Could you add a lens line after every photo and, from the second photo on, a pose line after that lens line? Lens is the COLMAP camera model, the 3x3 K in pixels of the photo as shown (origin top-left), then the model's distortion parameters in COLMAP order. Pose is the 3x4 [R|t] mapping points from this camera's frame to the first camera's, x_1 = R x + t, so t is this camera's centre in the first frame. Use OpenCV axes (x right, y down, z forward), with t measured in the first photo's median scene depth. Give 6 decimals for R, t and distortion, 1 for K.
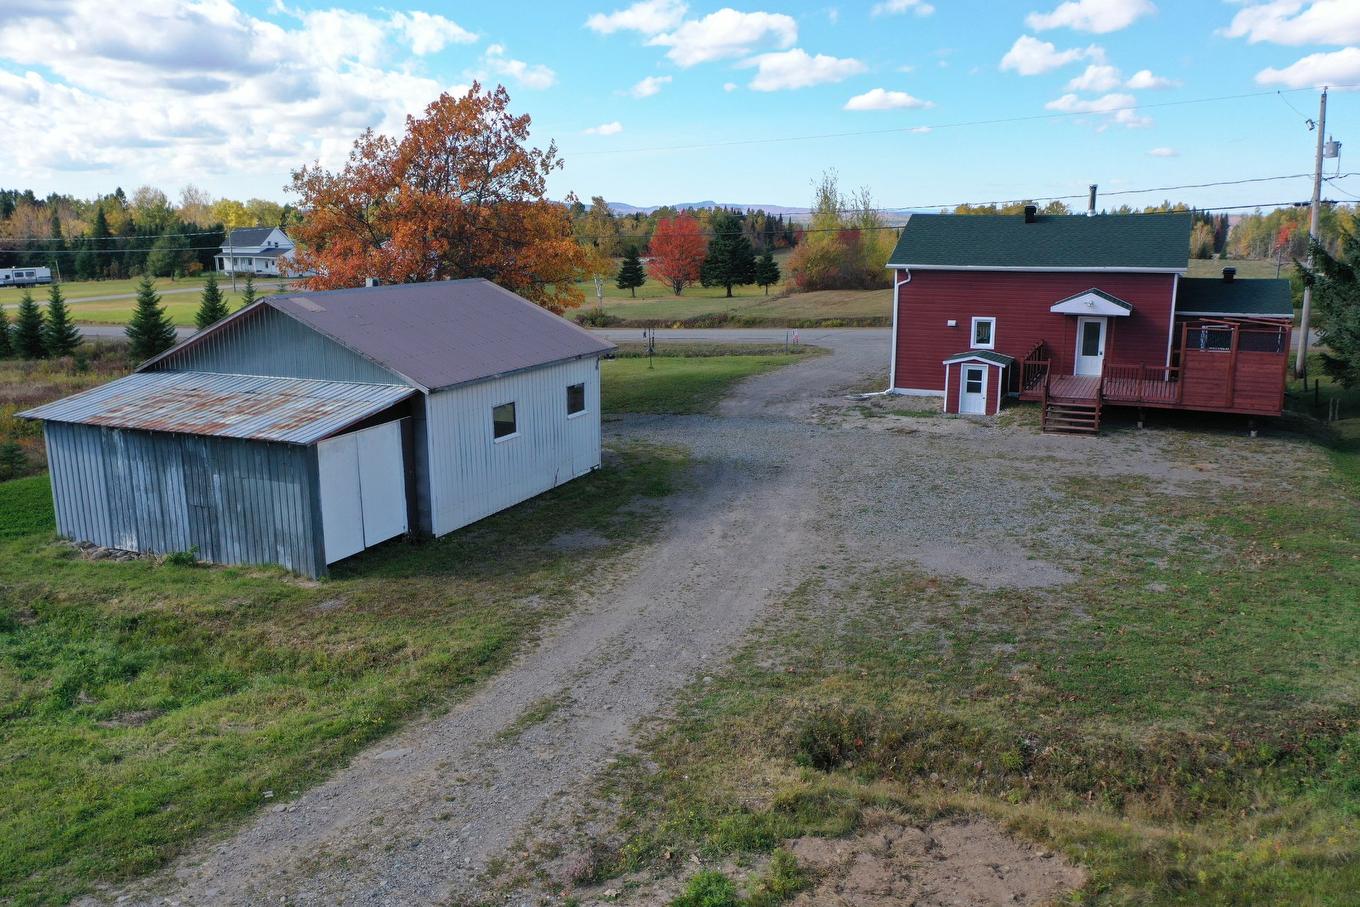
lens RADIAL K [[1071.2, 0, 680.0], [0, 1071.2, 453.5], [0, 0, 1]] dist [0.009053, 0.008073]
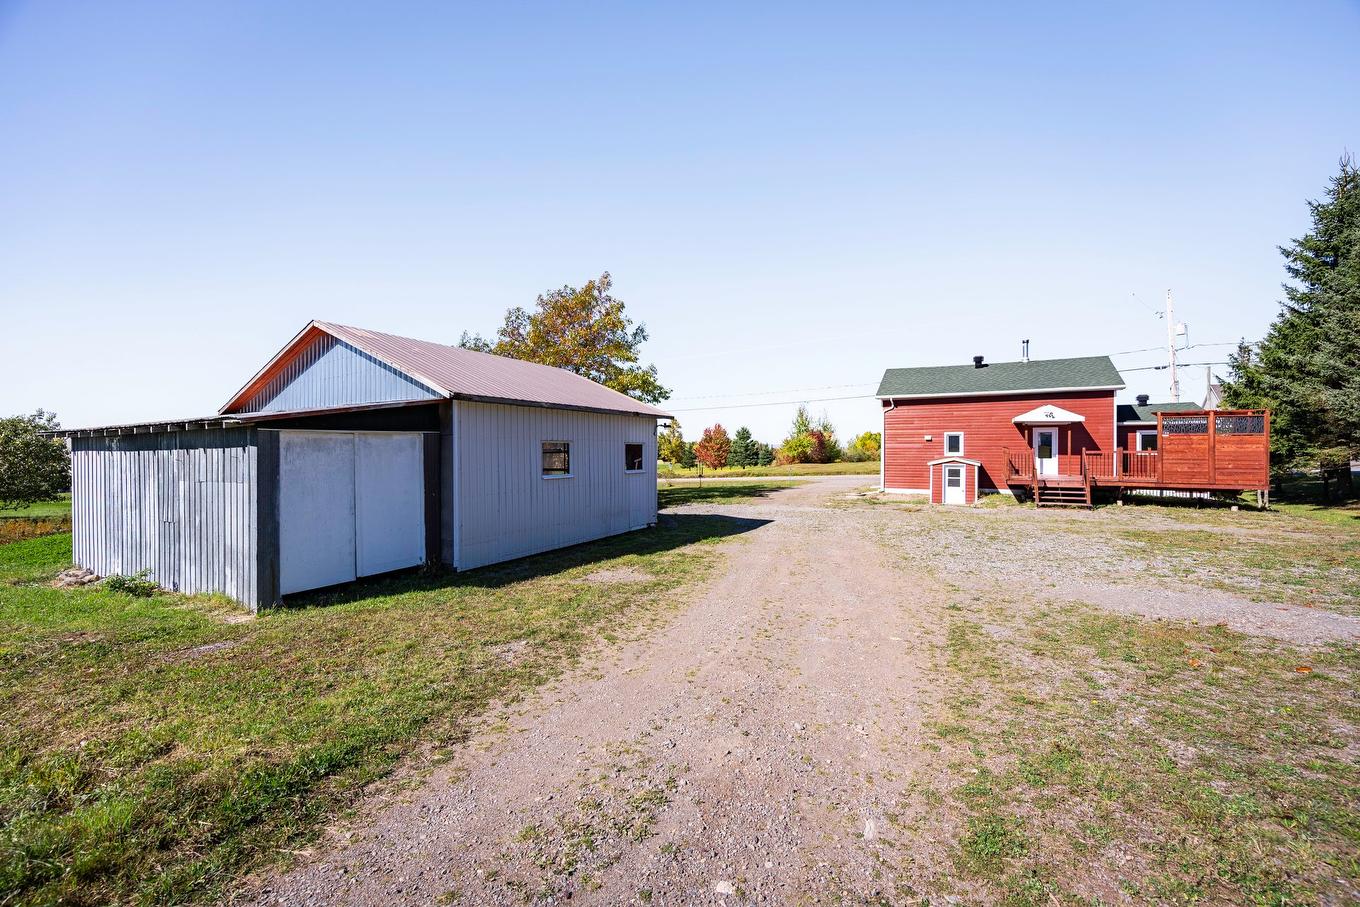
lens RADIAL K [[536.3, 0, 680.0], [0, 536.3, 453.5], [0, 0, 1]] dist [0.000035, 0.000078]
pose [[0.998064, -0.000252, -0.062192, -0.020280], [-0.013312, 0.975950, -0.217587, 0.079276], [0.060752, 0.217993, 0.974058, 0.579444]]
